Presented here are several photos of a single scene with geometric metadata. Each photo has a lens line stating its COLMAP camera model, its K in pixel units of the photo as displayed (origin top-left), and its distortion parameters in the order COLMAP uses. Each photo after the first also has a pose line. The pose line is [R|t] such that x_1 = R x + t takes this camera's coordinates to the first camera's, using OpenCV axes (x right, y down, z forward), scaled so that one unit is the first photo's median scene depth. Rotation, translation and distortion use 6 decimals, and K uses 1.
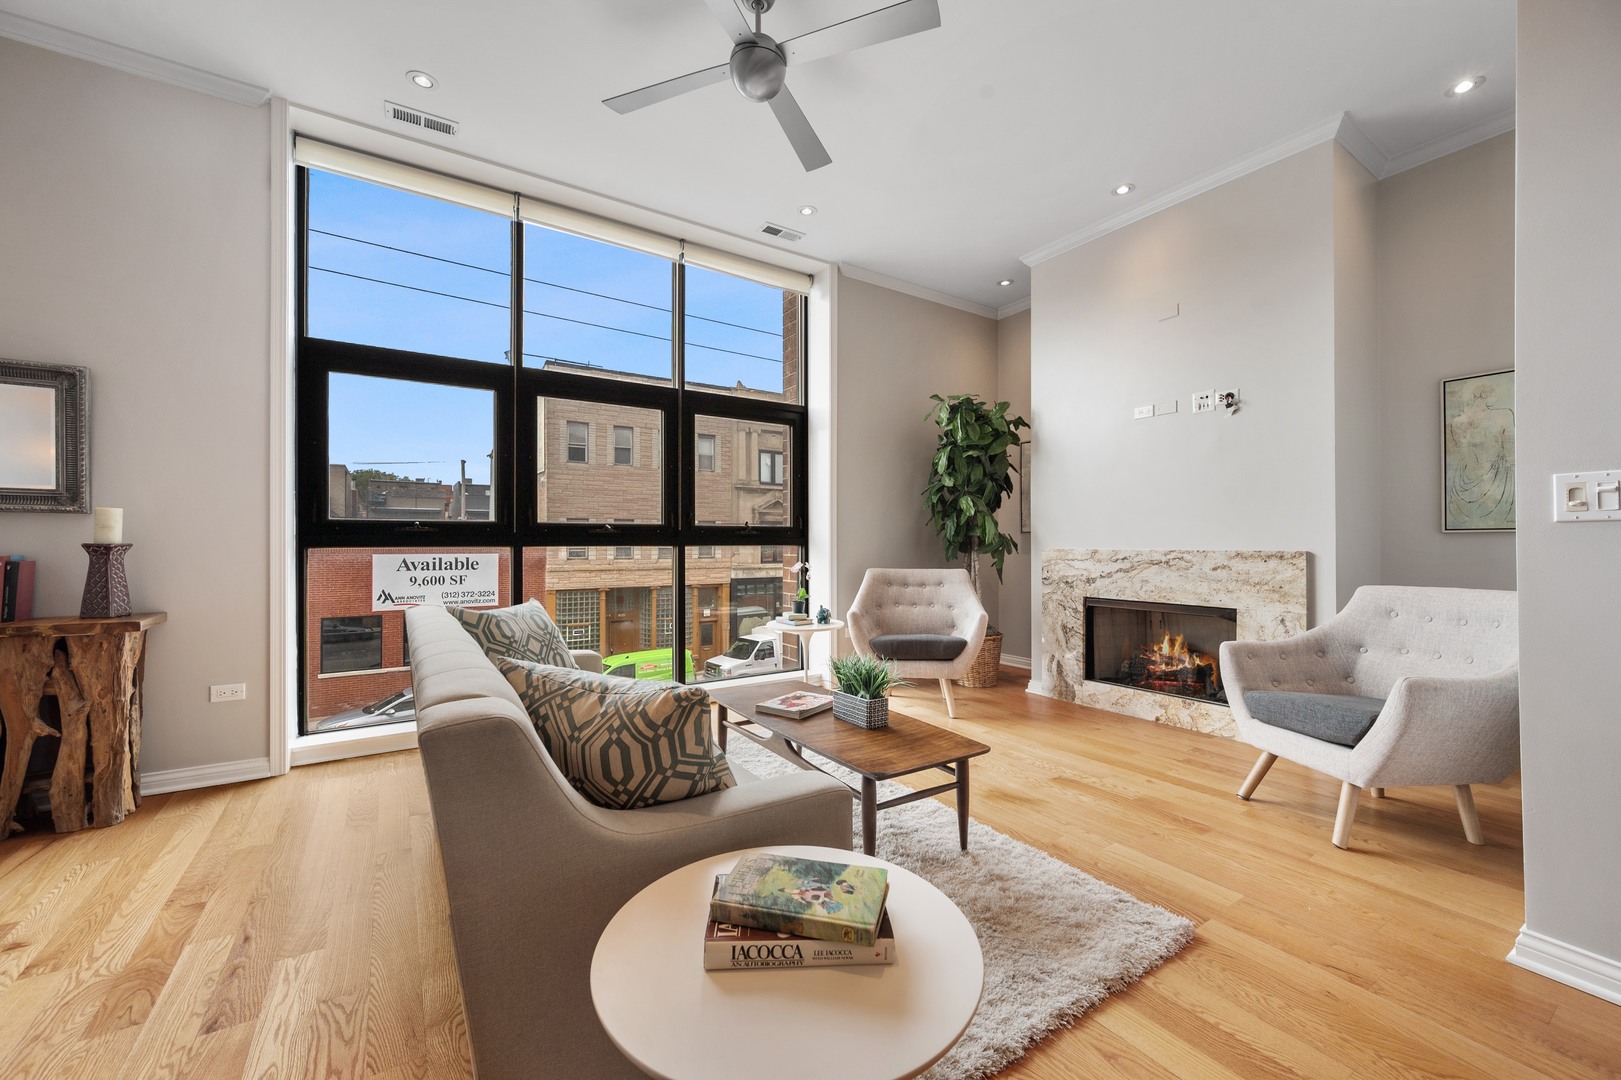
lens RADIAL K [[638.0, 0, 806.3], [0, 638.0, 538.2], [0, 0, 1]] dist [-0.000539, 0.001309]
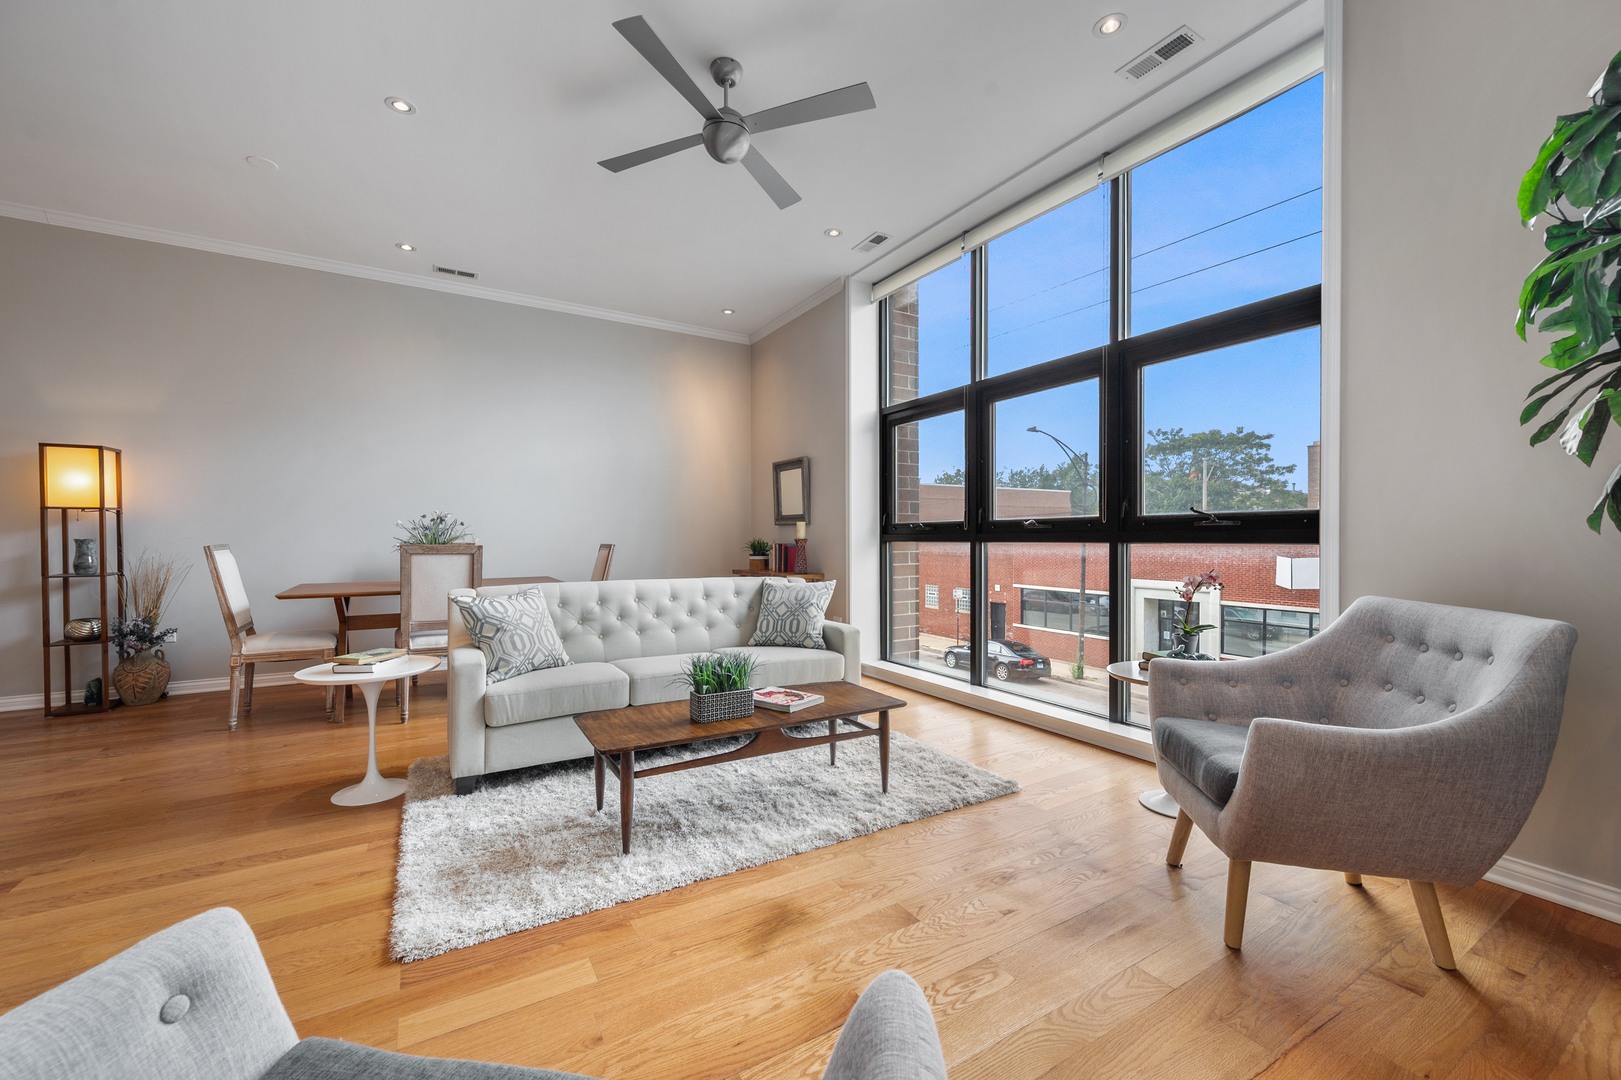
lens RADIAL K [[638.0, 0, 805.2], [0, 638.0, 542.7], [0, 0, 1]] dist [-0.000539, 0.001309]
pose [[-0.041829, 0.007830, -0.999094, 0.997747], [0.006725, 0.999949, 0.007555, 0.003789], [0.999102, -0.006403, -0.041880, 1.083450]]
